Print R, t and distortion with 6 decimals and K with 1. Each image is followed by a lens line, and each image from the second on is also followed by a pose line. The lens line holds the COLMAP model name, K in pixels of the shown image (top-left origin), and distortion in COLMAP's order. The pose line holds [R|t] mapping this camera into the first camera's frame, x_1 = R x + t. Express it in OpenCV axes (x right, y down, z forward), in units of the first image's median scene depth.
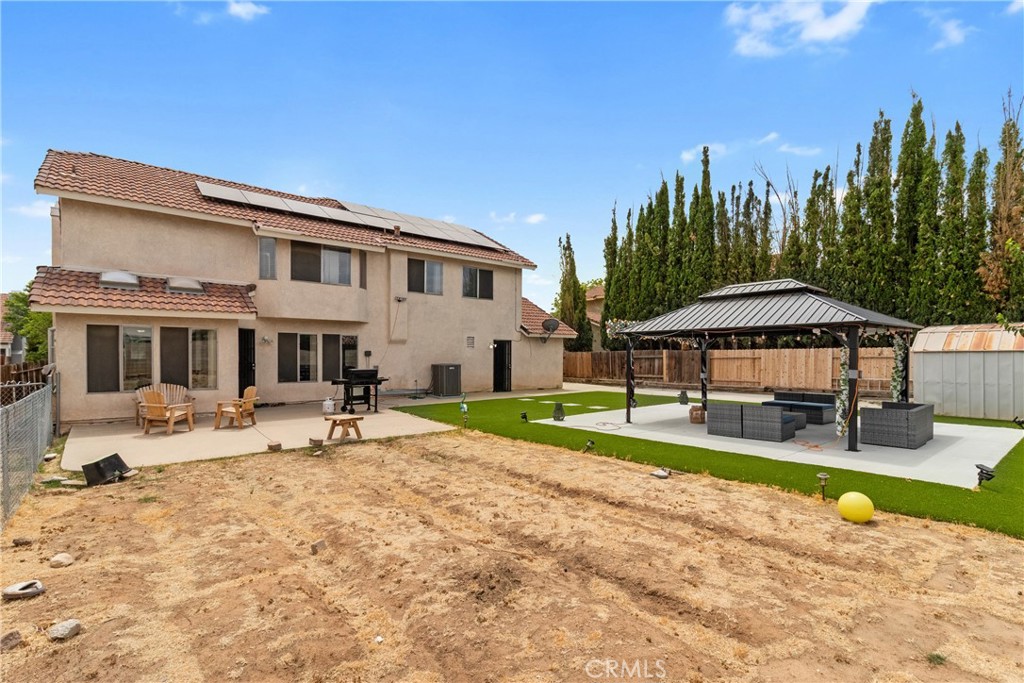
lens RADIAL K [[478.9, 0, 513.0], [0, 478.9, 351.5], [0, 0, 1]] dist [0.002118, 0.000850]
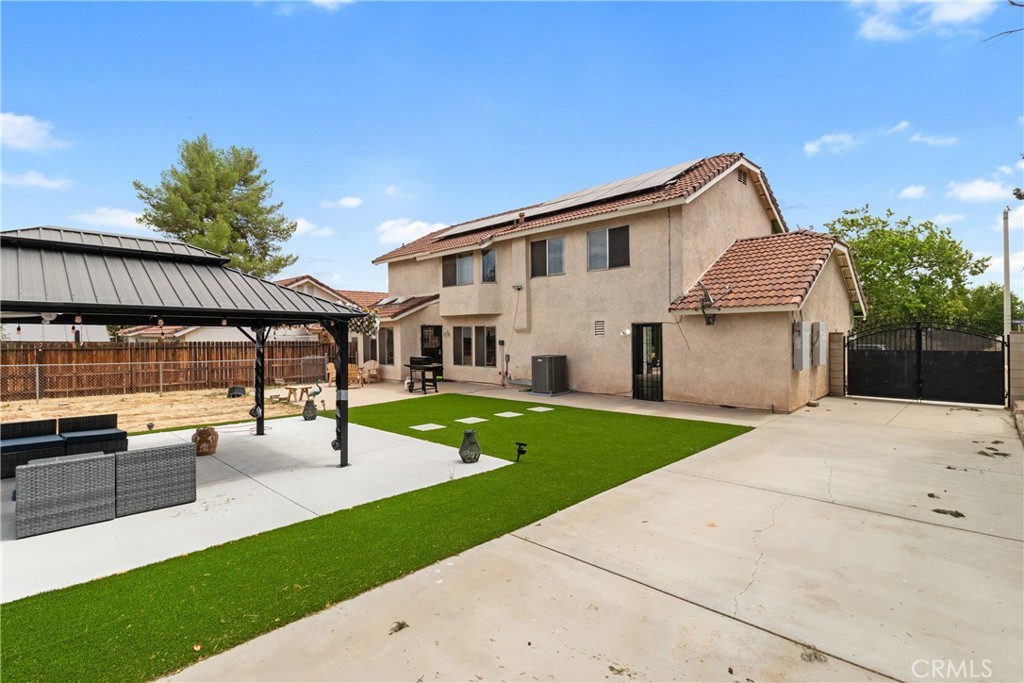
lens RADIAL K [[478.9, 0, 512.2], [0, 478.9, 334.6], [0, 0, 1]] dist [0.002118, 0.000850]
pose [[0.112240, -0.006523, -0.993660, 0.676506], [0.012812, 0.999905, -0.005117, -0.007299], [0.993599, -0.012156, 0.112312, 0.801076]]
